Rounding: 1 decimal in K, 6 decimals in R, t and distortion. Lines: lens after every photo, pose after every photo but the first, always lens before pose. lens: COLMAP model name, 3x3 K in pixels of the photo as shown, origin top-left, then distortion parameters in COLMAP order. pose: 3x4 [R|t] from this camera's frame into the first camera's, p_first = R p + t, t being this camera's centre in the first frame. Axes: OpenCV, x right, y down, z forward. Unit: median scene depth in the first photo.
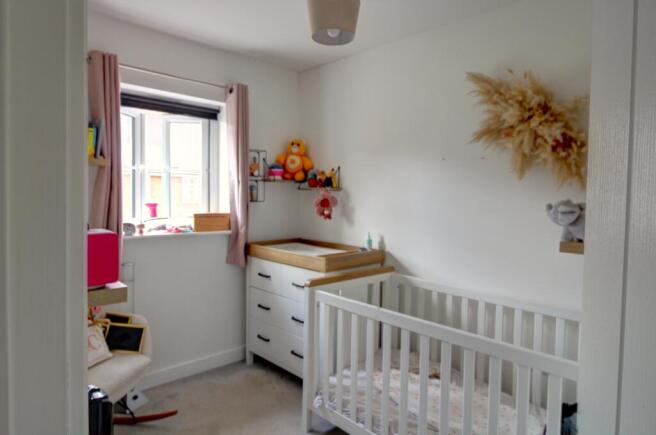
lens RADIAL K [[414.7, 0, 328.7], [0, 414.7, 216.5], [0, 0, 1]] dist [-0.007708, -0.004121]
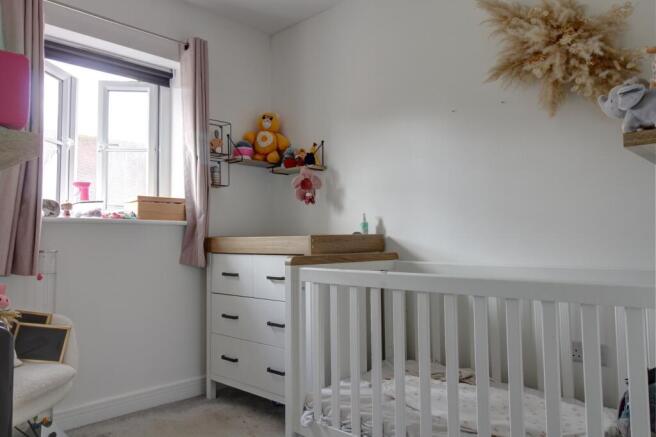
lens RADIAL K [[500.7, 0, 327.2], [0, 500.7, 216.8], [0, 0, 1]] dist [0.010598, -0.014661]
pose [[0.998554, -0.025236, 0.047465, -0.018173], [0.030220, 0.993755, -0.107412, 0.149146], [-0.044458, 0.108691, 0.993081, 0.058214]]
